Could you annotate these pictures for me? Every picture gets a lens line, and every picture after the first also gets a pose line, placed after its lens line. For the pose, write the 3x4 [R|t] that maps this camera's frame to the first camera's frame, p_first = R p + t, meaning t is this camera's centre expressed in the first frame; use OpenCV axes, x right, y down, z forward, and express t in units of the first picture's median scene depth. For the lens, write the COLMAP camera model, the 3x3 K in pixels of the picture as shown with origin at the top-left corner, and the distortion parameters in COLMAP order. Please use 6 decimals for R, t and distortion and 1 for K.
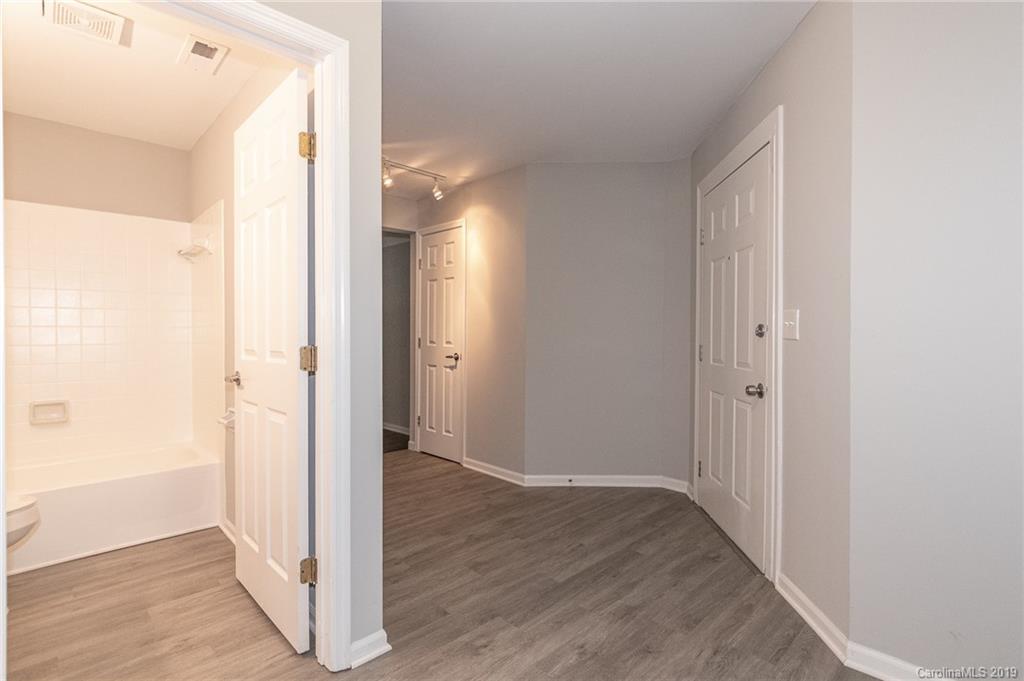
lens RADIAL K [[479.1, 0, 511.5], [0, 479.1, 337.5], [0, 0, 1]] dist [0.007285, -0.005108]
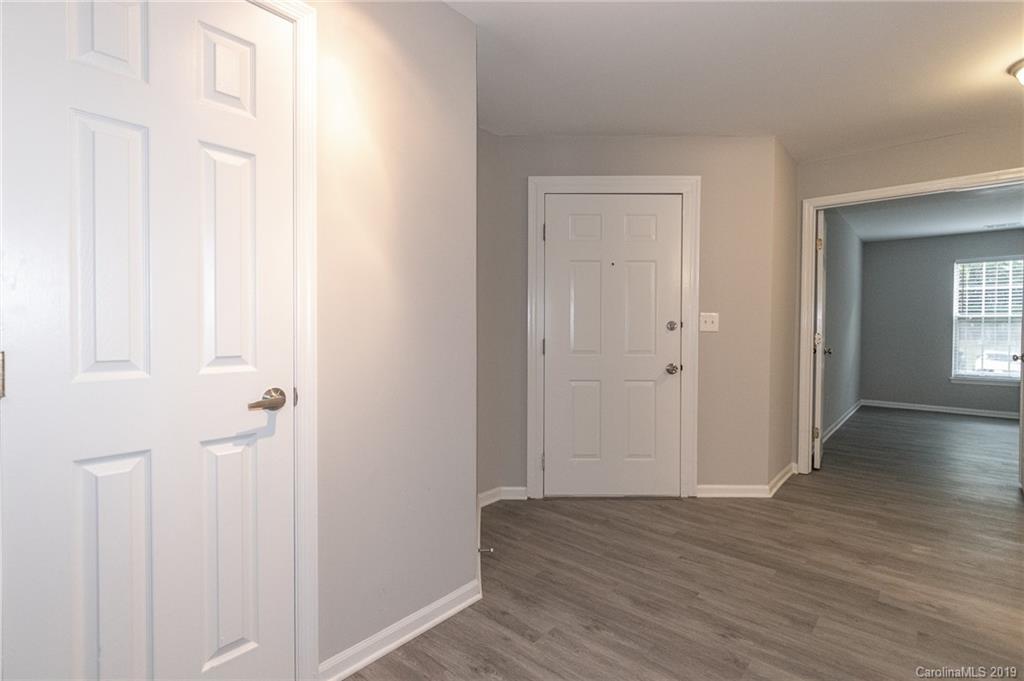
lens RADIAL K [[479.1, 0, 514.8], [0, 479.1, 333.7], [0, 0, 1]] dist [0.007285, -0.005108]
pose [[-0.070043, -0.013879, 0.997447, -0.734476], [0.008999, 0.999854, 0.014544, -0.013246], [-0.997503, 0.009995, -0.069908, 1.362232]]
